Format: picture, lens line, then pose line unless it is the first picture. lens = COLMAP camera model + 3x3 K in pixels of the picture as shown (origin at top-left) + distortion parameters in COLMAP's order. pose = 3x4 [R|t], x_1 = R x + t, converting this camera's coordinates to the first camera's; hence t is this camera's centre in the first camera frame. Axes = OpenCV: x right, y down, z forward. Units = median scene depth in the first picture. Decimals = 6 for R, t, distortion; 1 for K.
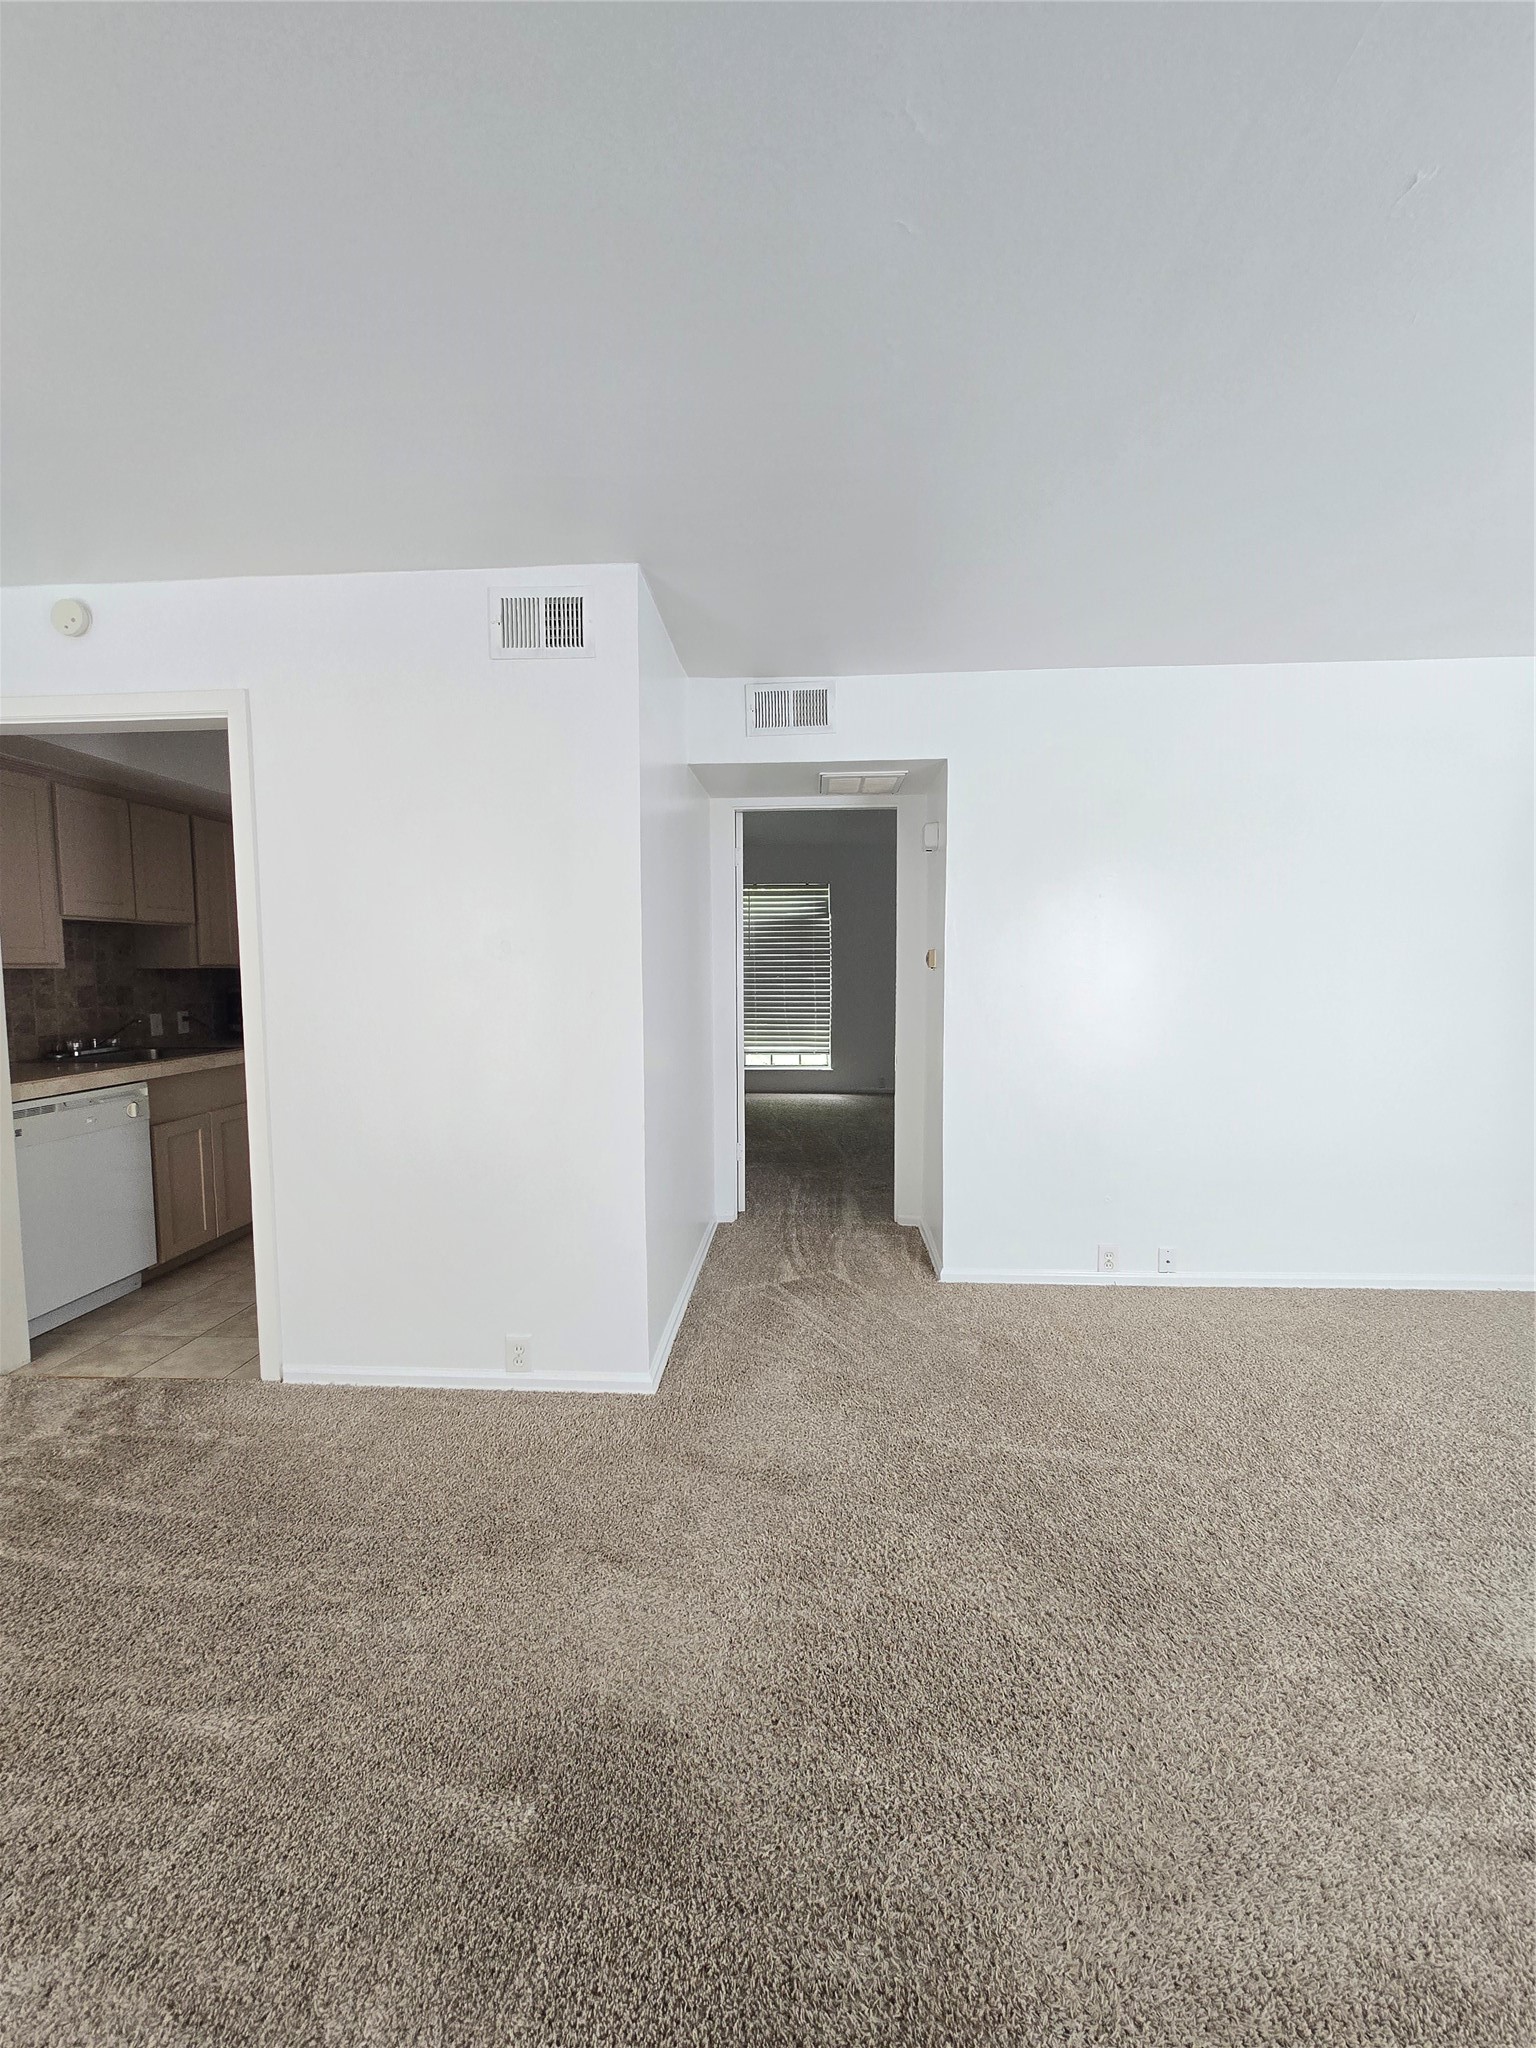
lens RADIAL K [[843.8, 0, 769.4], [0, 843.8, 1027.7], [0, 0, 1]] dist [-0.000826, 0.000475]
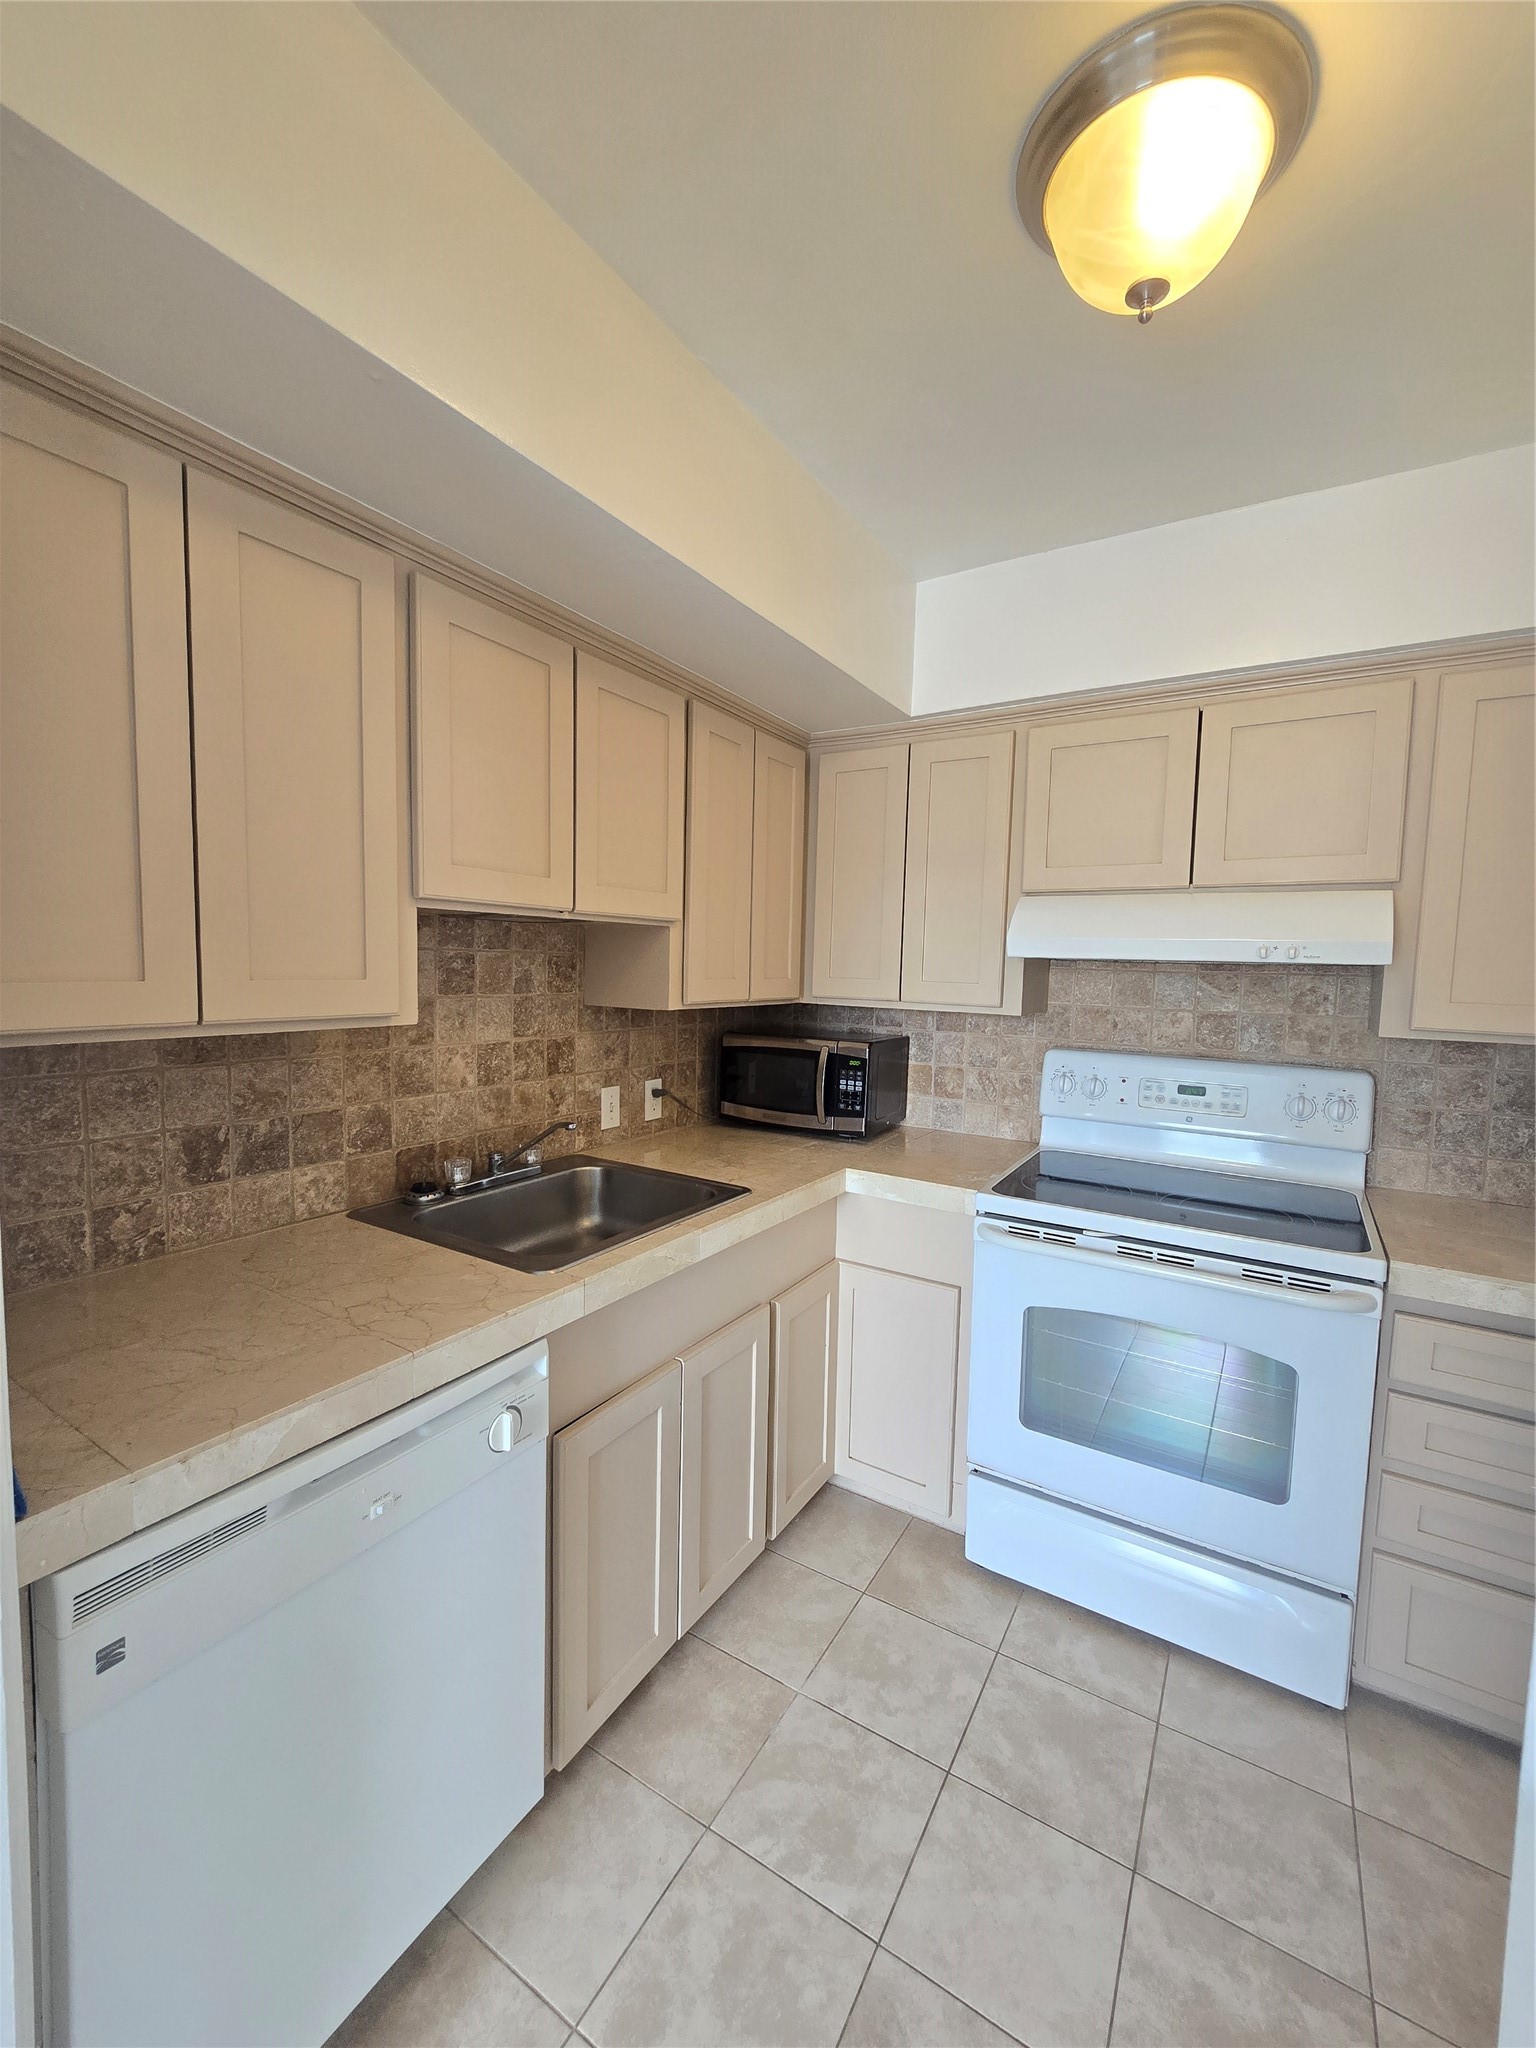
lens RADIAL K [[843.8, 0, 769.4], [0, 843.8, 1027.7], [0, 0, 1]] dist [-0.000826, 0.000475]
pose [[0.880662, 0.063104, -0.469523, -0.421272], [-0.061463, 0.997932, 0.018839, -0.076276], [0.469741, 0.012267, 0.882719, 0.620532]]
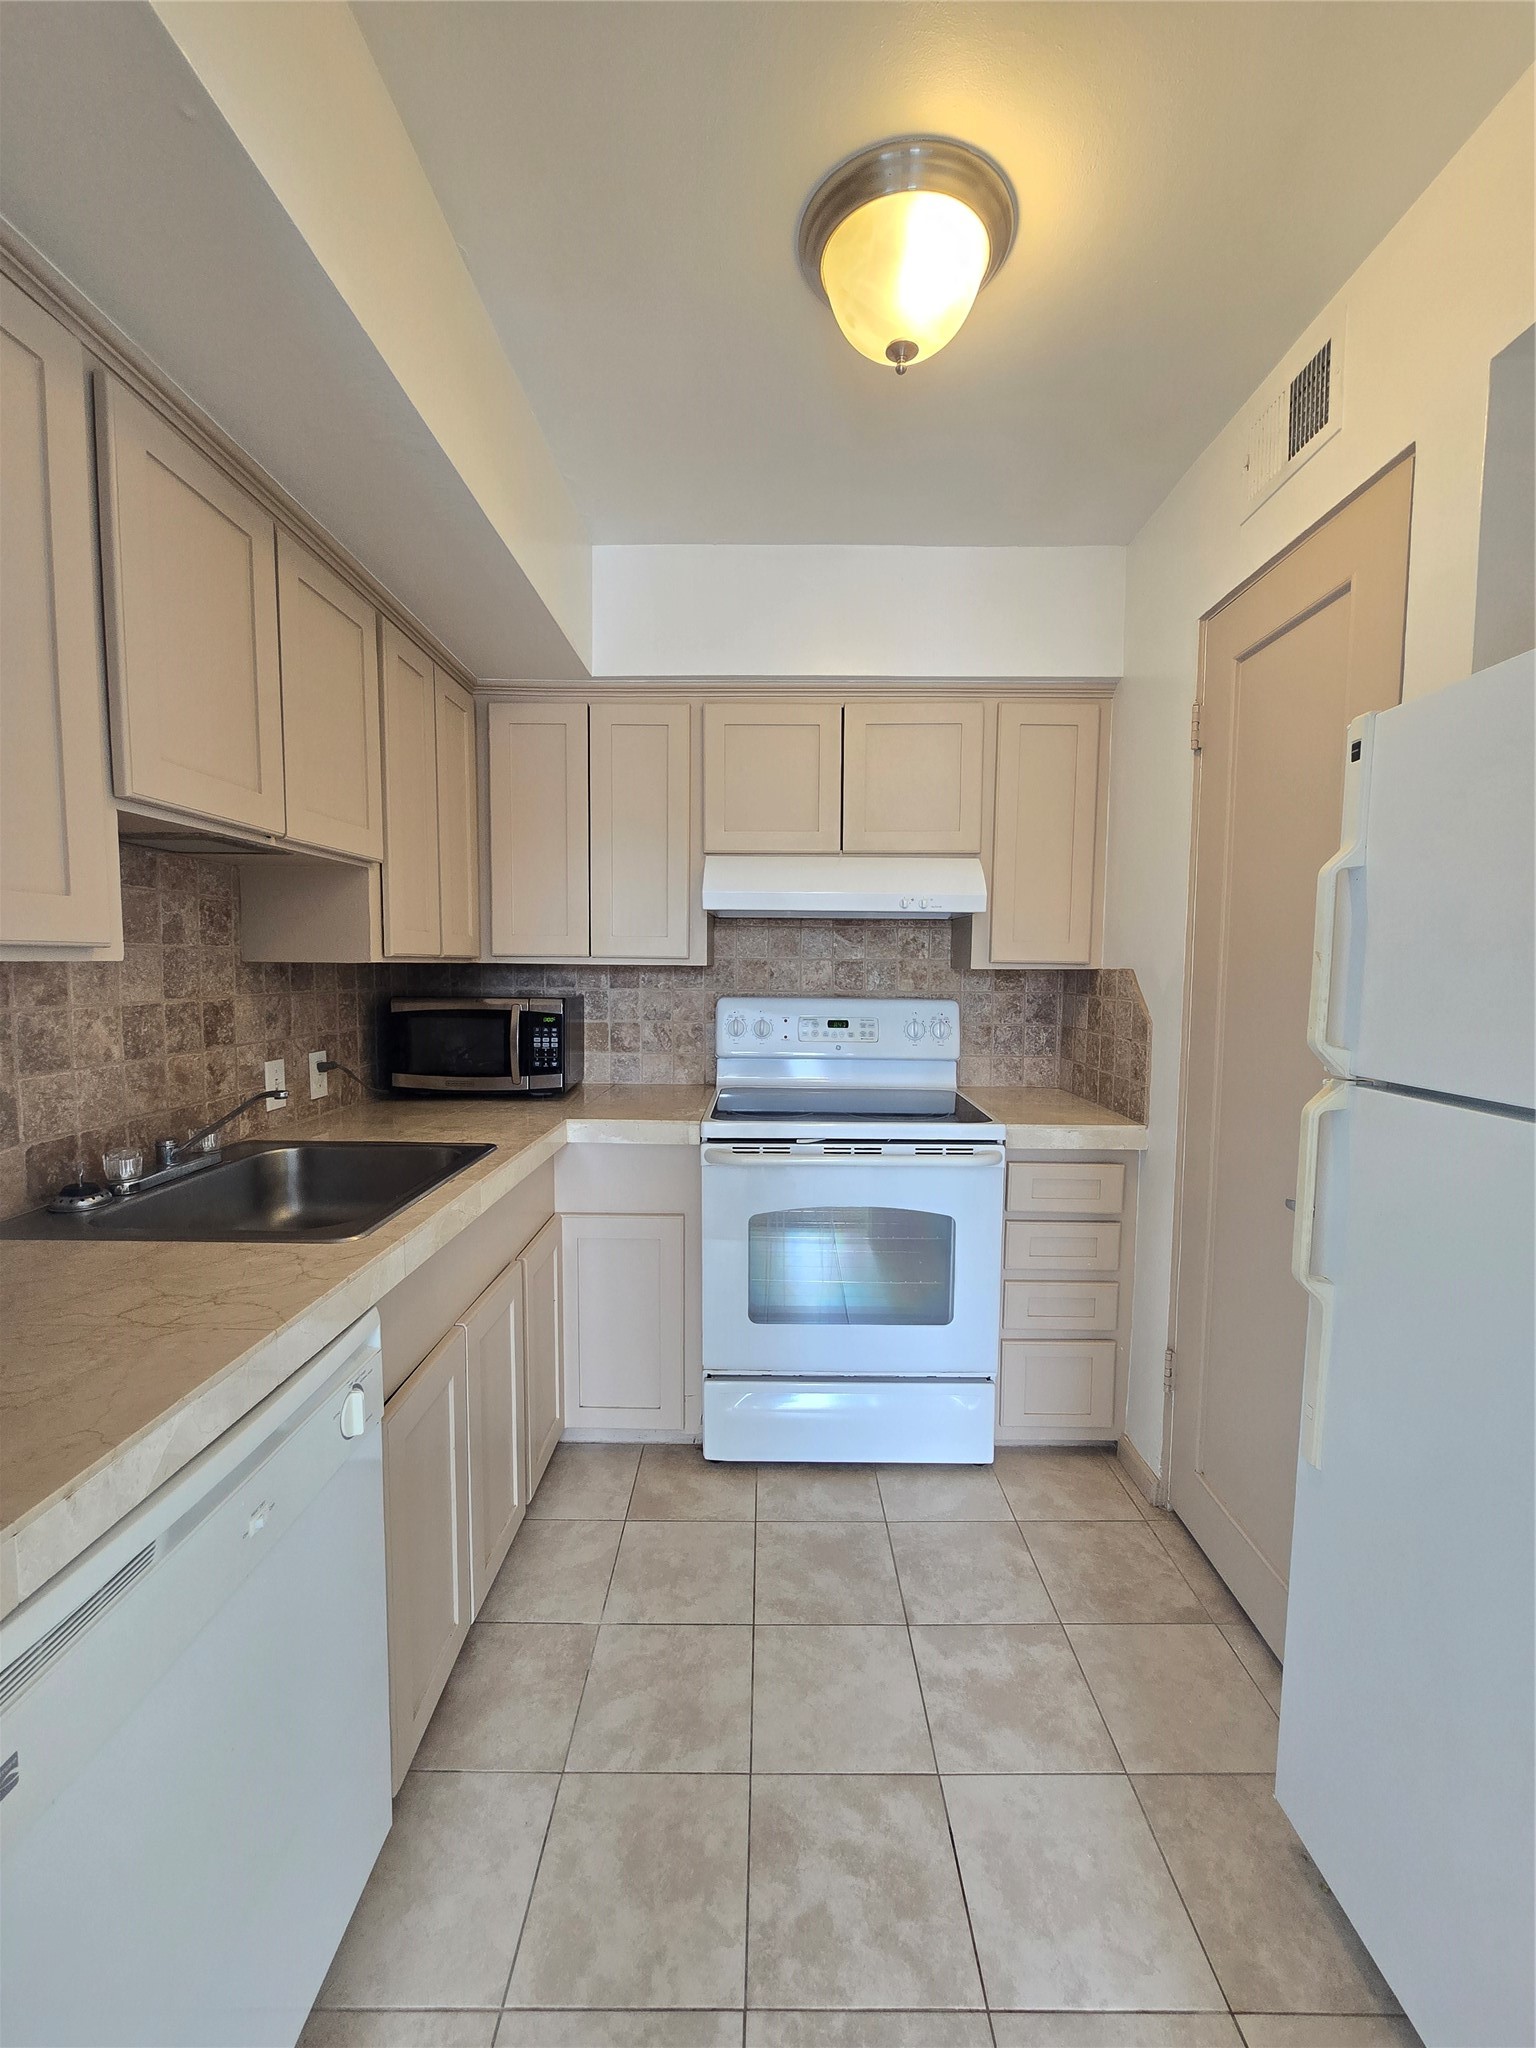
lens RADIAL K [[843.8, 0, 769.4], [0, 843.8, 1027.7], [0, 0, 1]] dist [-0.000826, 0.000475]
pose [[0.998345, 0.007822, 0.056979, -0.526761], [-0.008164, 0.999950, 0.005777, -0.042391], [-0.056931, -0.006232, 0.998359, 0.574769]]
